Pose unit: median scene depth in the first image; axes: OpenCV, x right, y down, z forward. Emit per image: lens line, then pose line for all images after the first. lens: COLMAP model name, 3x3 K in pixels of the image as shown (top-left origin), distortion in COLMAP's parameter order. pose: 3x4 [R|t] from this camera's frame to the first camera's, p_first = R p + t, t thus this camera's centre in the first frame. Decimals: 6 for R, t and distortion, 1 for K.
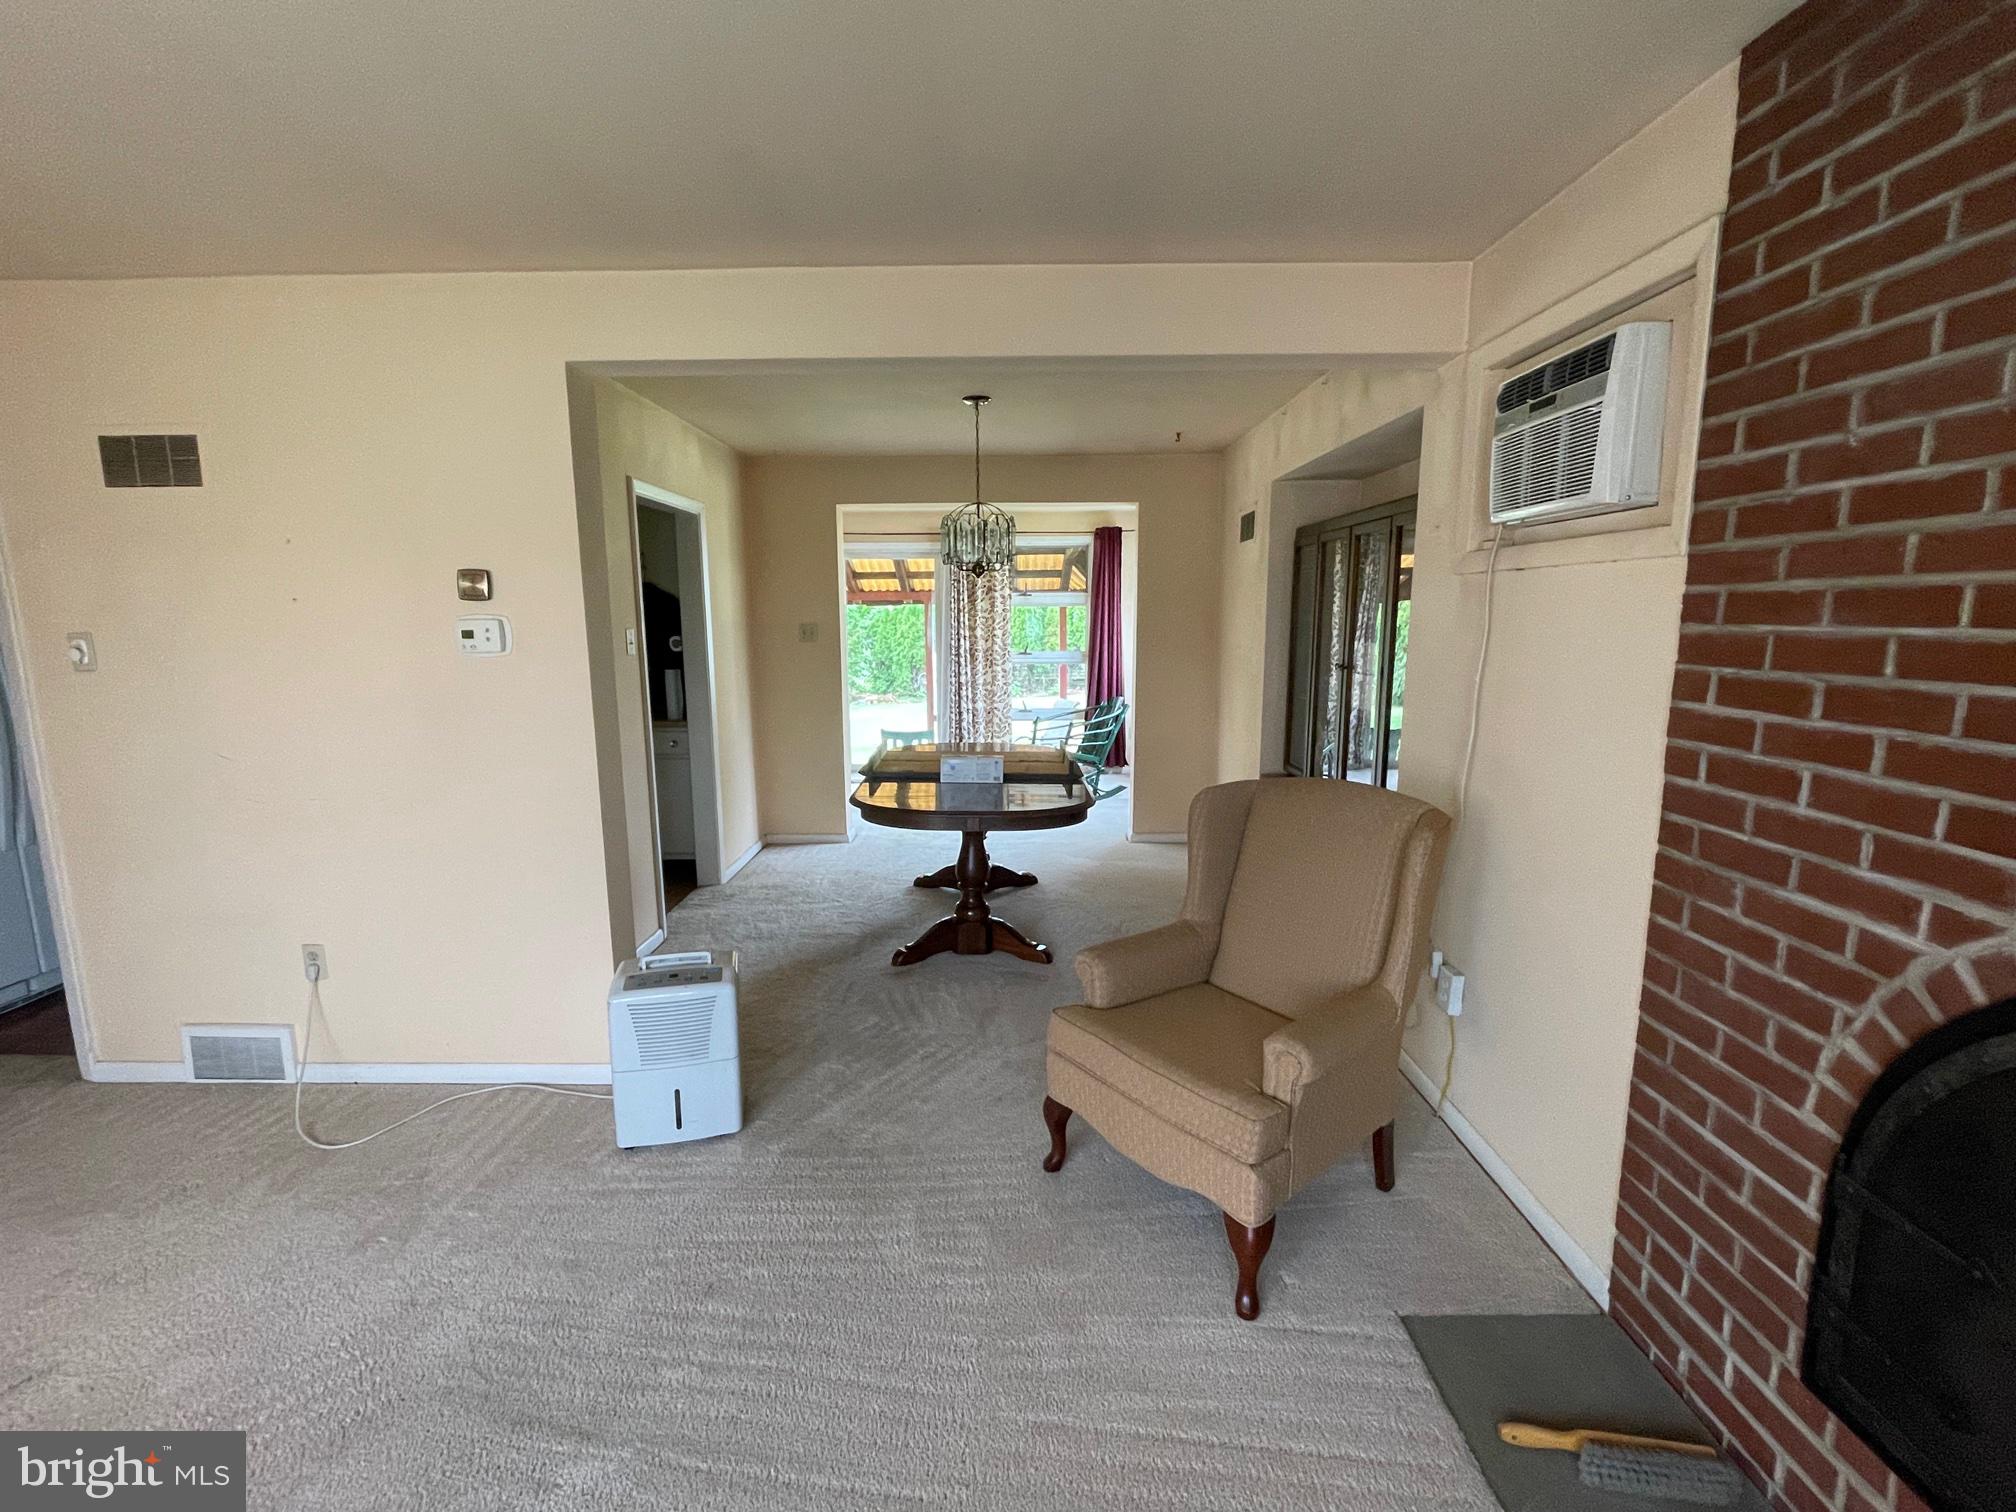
lens RADIAL K [[894.5, 0, 1006.5], [0, 894.5, 758.9], [0, 0, 1]] dist [-0.004021, -0.000021]
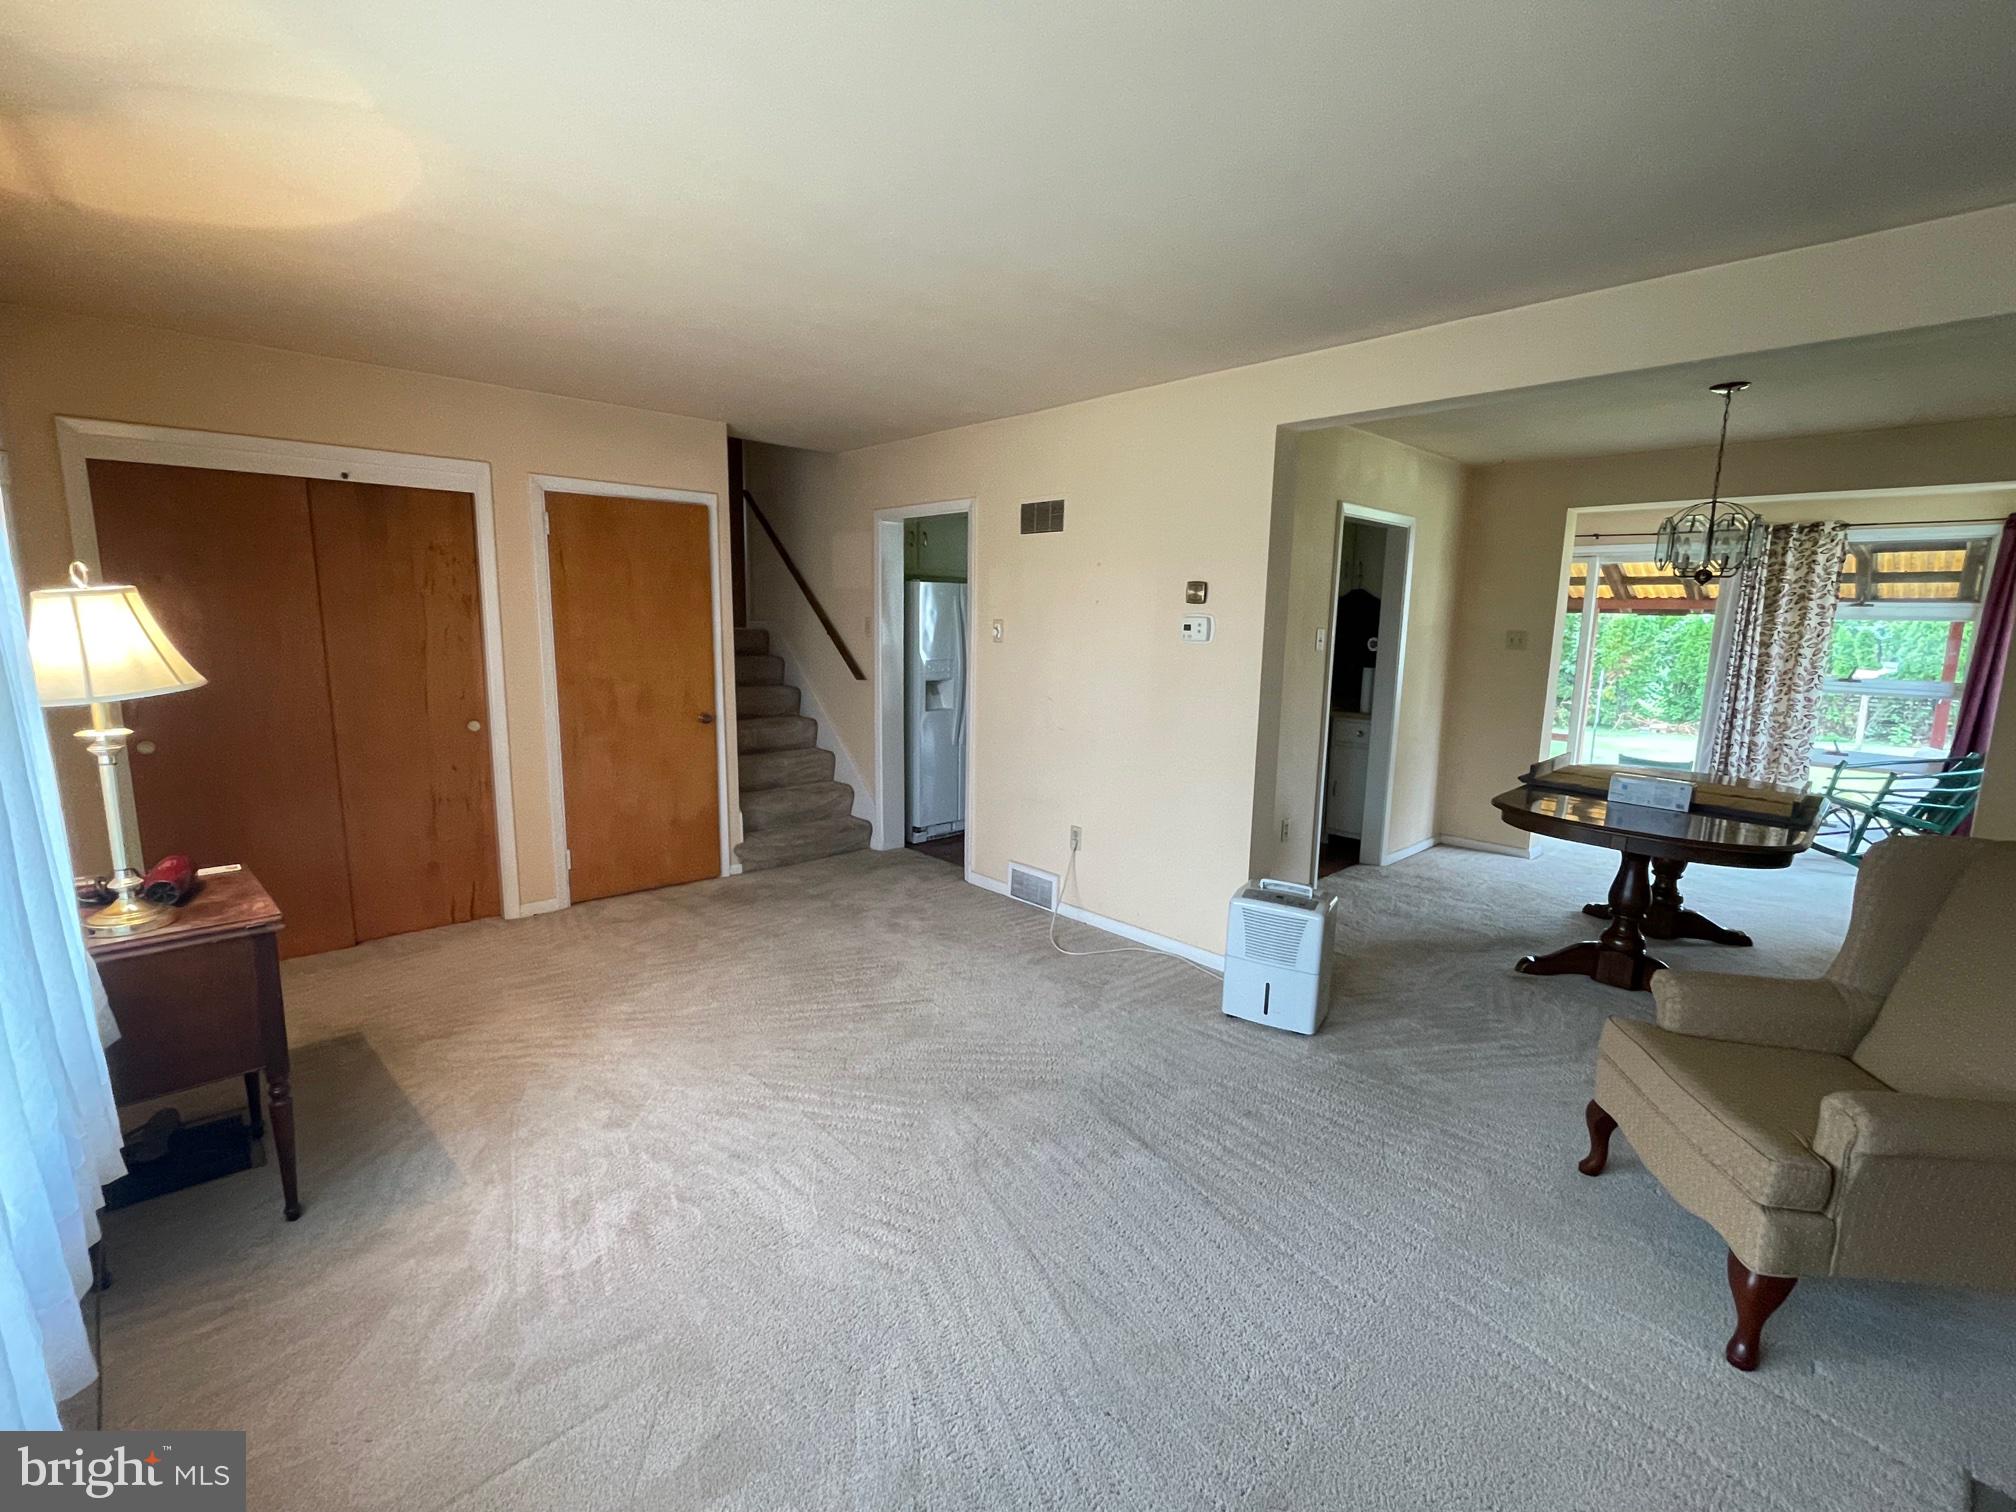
lens RADIAL K [[894.5, 0, 1006.5], [0, 894.5, 758.9], [0, 0, 1]] dist [-0.004021, -0.000021]
pose [[0.692721, 0.134030, -0.708642, 0.219922], [-0.137747, 0.989079, 0.052419, 0.030568], [0.707929, 0.061301, 0.703618, -0.179261]]
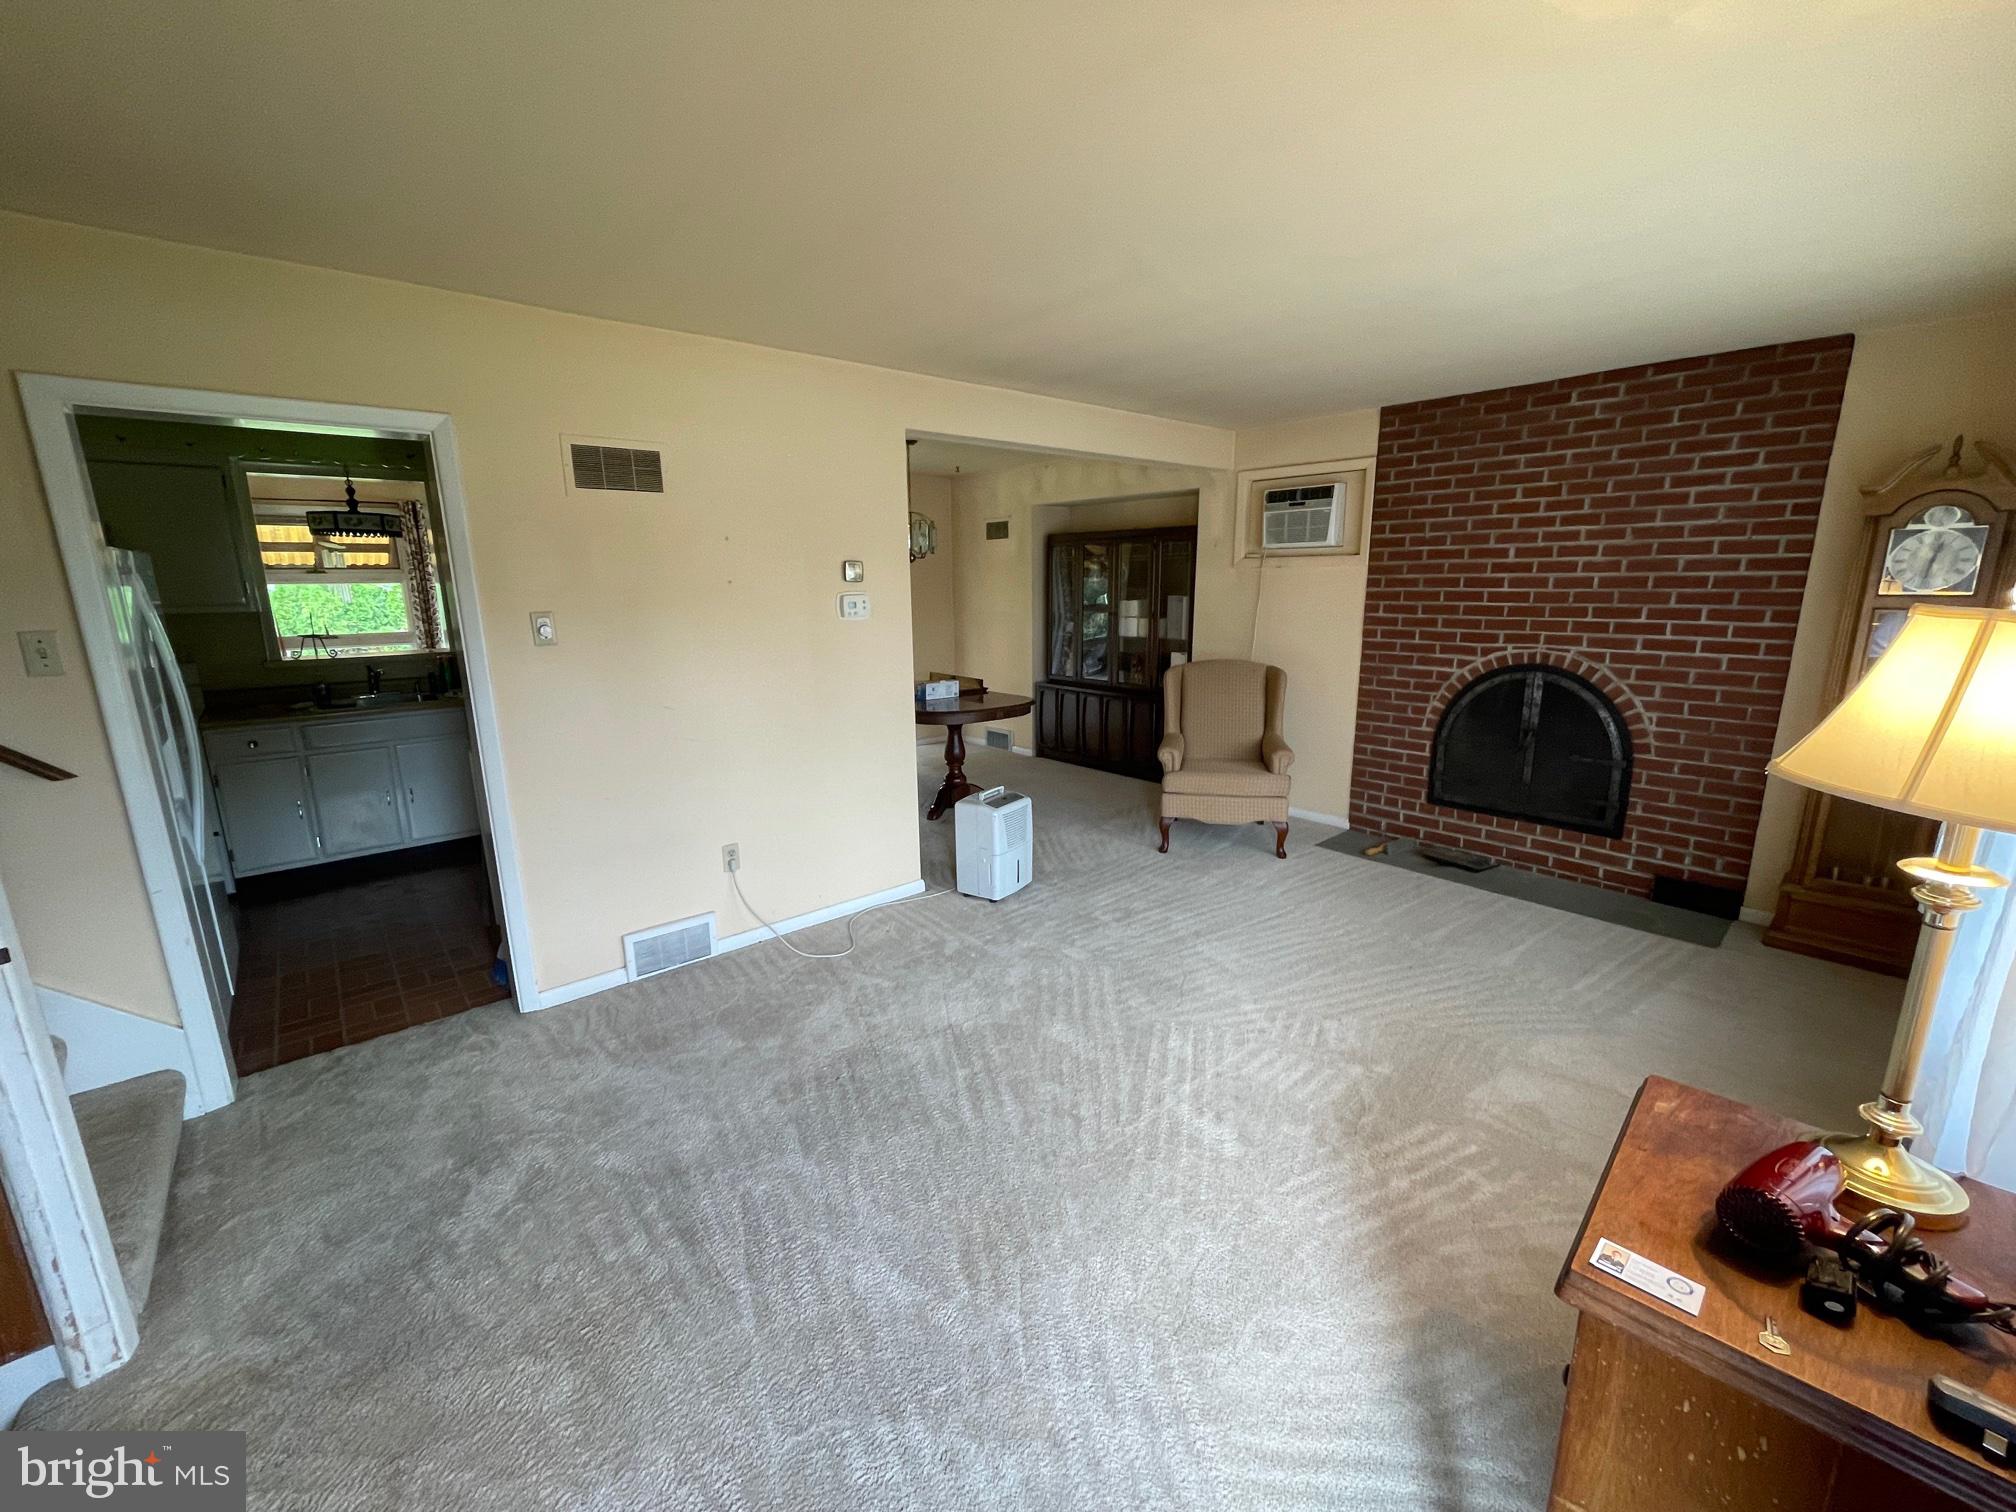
lens RADIAL K [[808.4, 0, 1008.0], [0, 808.4, 756.0], [0, 0, 1]] dist [-0.000156, 0.000014]
pose [[0.750364, -0.145957, 0.644710, -1.267038], [0.113995, 0.989278, 0.091288, 0.015869], [-0.651121, 0.004994, 0.758957, -0.186831]]
